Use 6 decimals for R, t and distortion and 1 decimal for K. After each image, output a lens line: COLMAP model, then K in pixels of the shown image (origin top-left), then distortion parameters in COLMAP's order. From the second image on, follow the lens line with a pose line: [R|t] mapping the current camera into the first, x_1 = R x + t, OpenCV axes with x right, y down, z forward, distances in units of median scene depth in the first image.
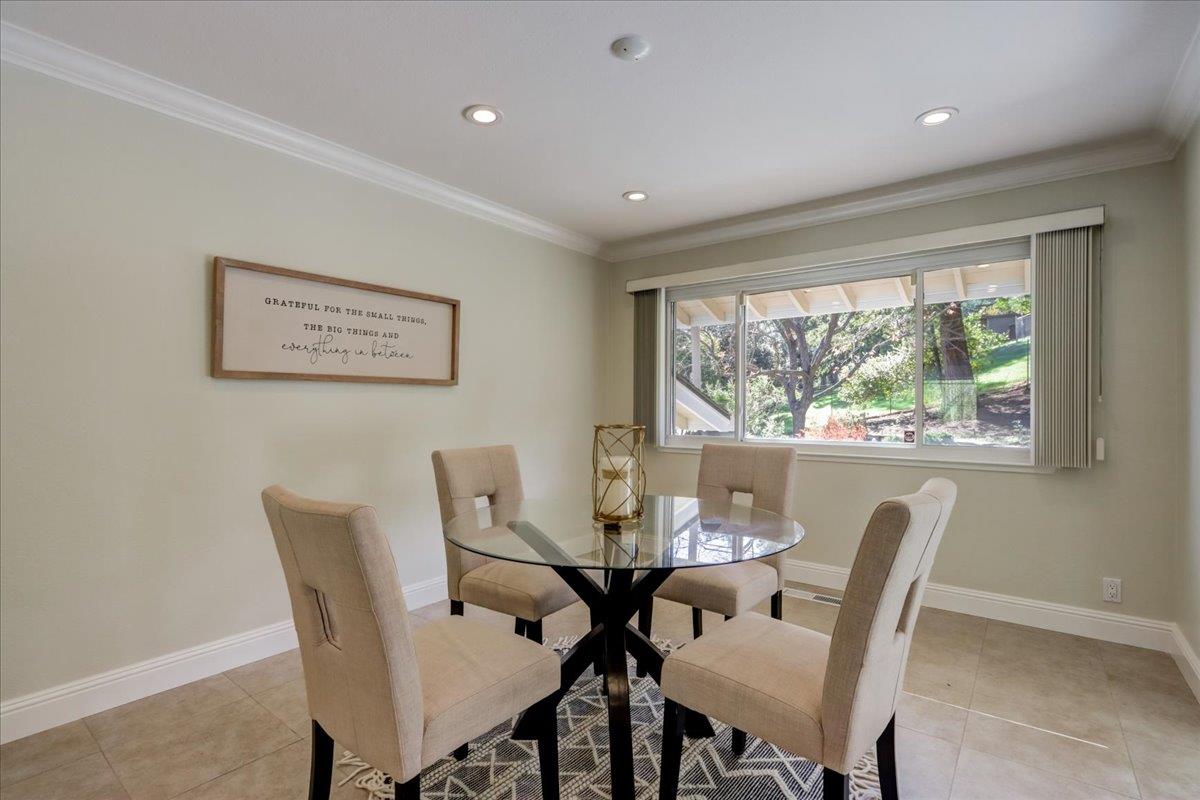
lens RADIAL K [[563.0, 0, 601.1], [0, 563.0, 404.1], [0, 0, 1]] dist [-0.013178, 0.000916]
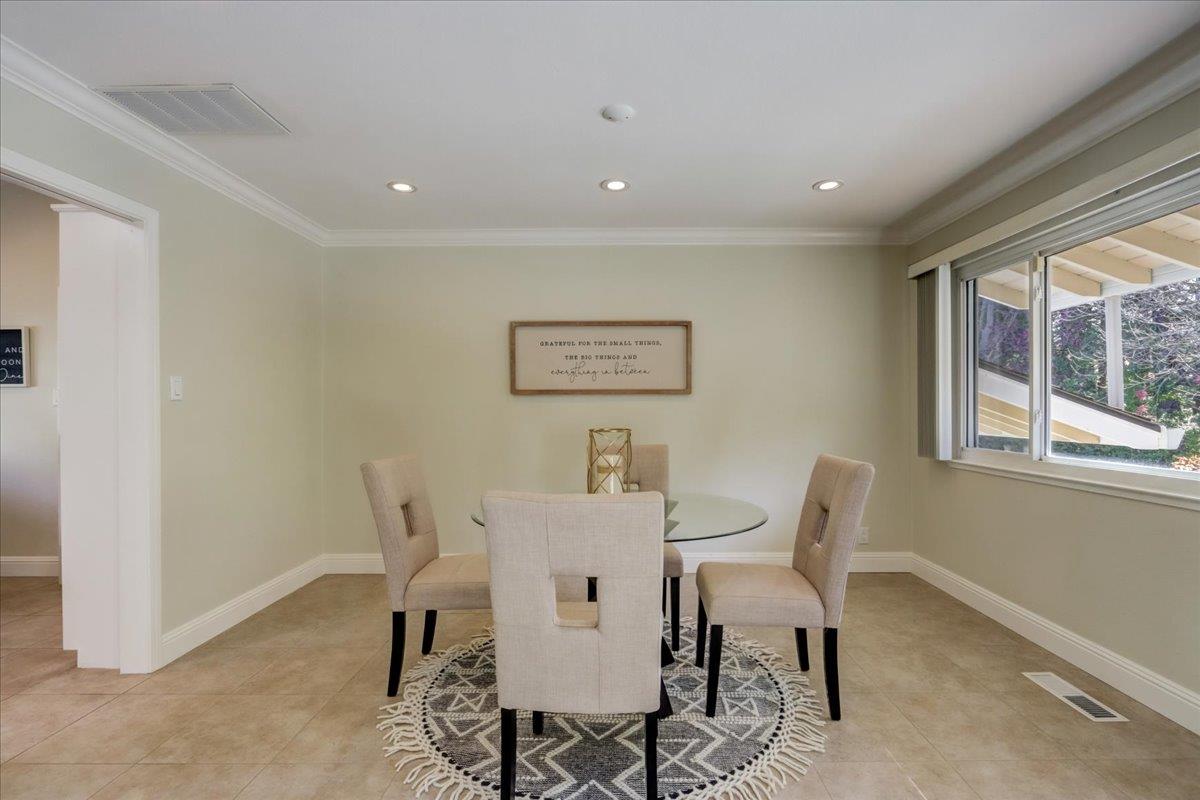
lens RADIAL K [[563.0, 0, 603.1], [0, 563.0, 402.8], [0, 0, 1]] dist [-0.013178, 0.000916]
pose [[0.602256, -0.011852, -0.798215, 0.643998], [0.004100, 0.999923, -0.011753, -0.001532], [0.798293, 0.003805, 0.602258, 0.168762]]
